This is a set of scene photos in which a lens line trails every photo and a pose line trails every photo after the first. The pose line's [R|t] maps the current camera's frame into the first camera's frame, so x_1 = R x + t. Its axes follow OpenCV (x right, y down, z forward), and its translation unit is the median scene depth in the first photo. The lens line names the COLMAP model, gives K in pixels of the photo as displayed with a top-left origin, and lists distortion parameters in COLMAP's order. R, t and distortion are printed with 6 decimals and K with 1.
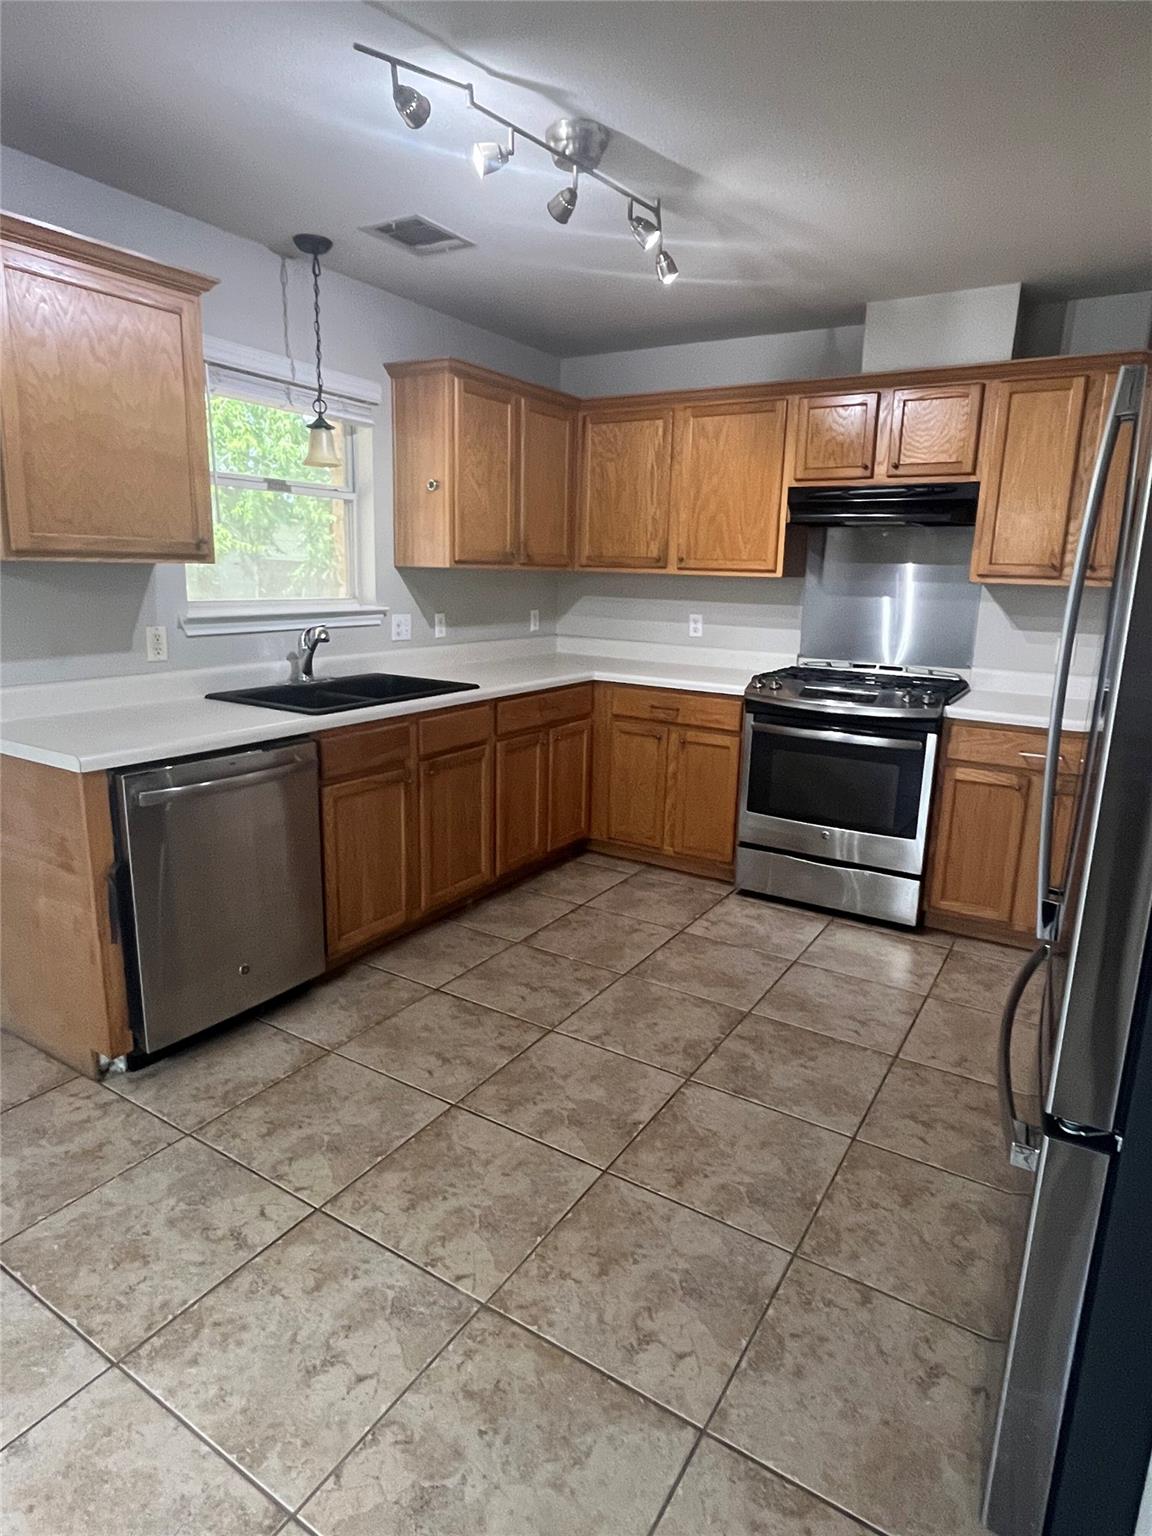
lens RADIAL K [[883.2, 0, 576.0], [0, 883.2, 753.5], [0, 0, 1]] dist [-0.000602, -0.002181]
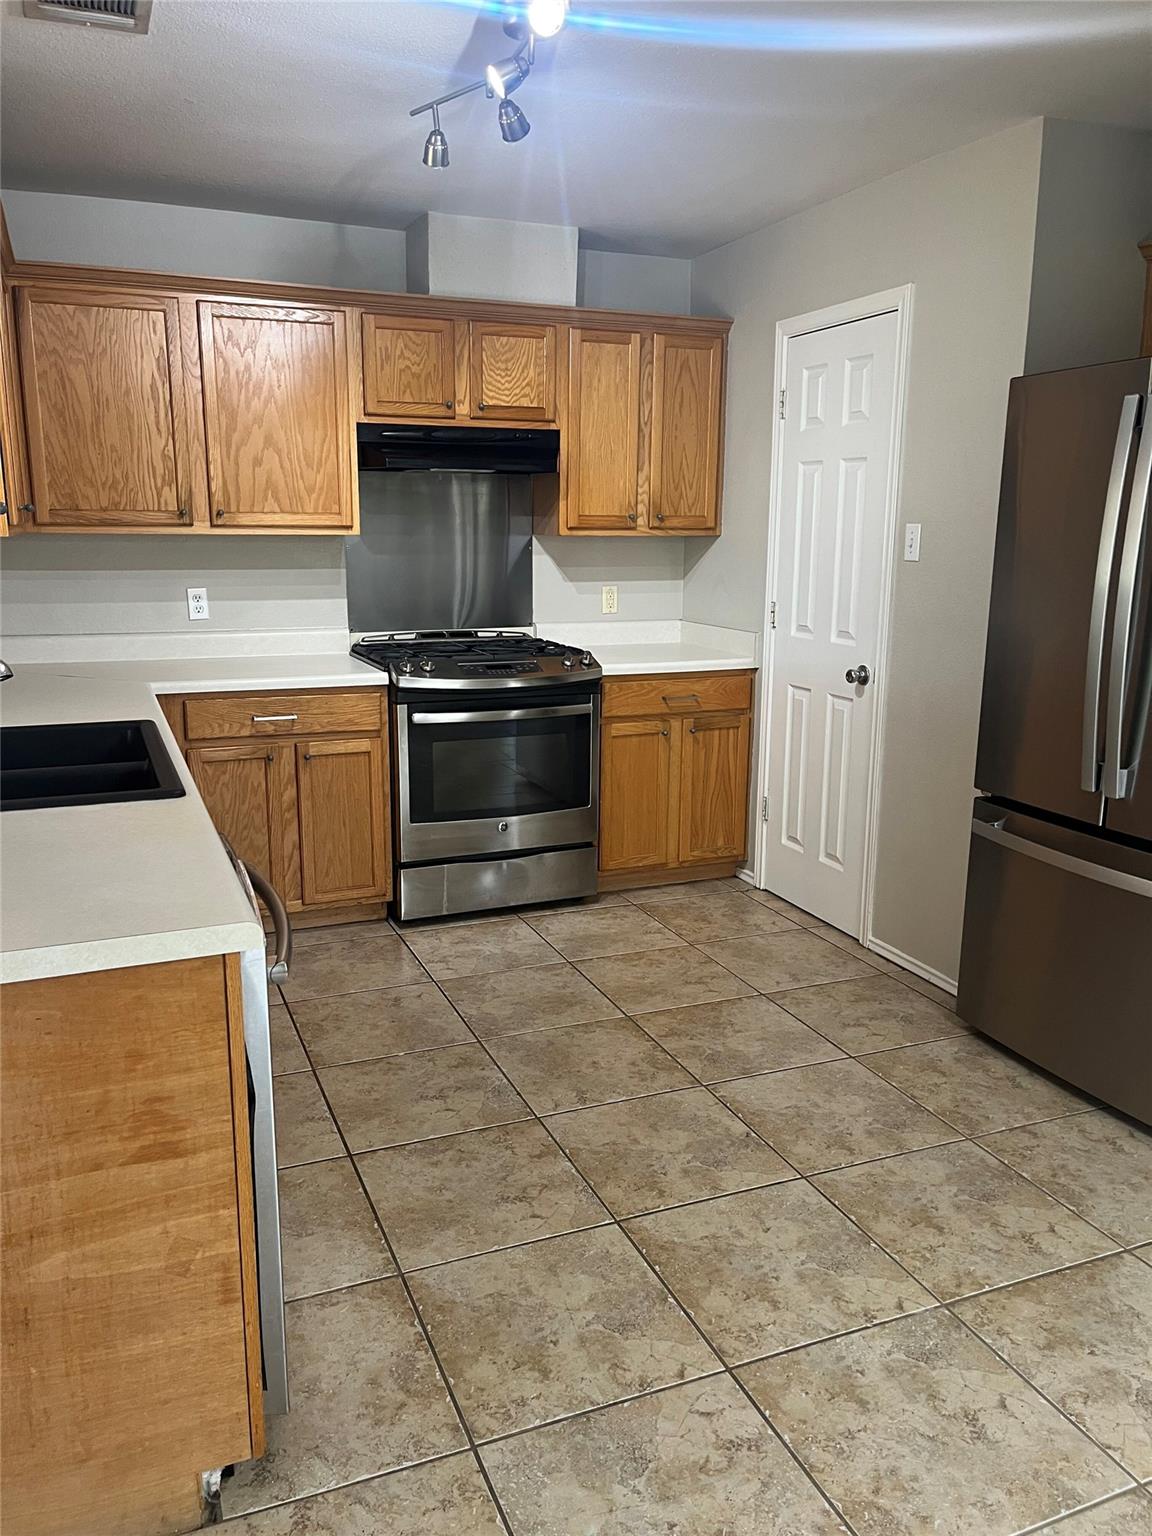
lens RADIAL K [[1163.2, 0, 574.5], [0, 1163.2, 779.2], [0, 0, 1]] dist [0.031700, -0.015602]
pose [[0.578268, -0.199364, 0.791113, -0.681153], [0.175713, 0.977361, 0.117861, -0.091169], [-0.796700, 0.070853, 0.600207, 0.276190]]
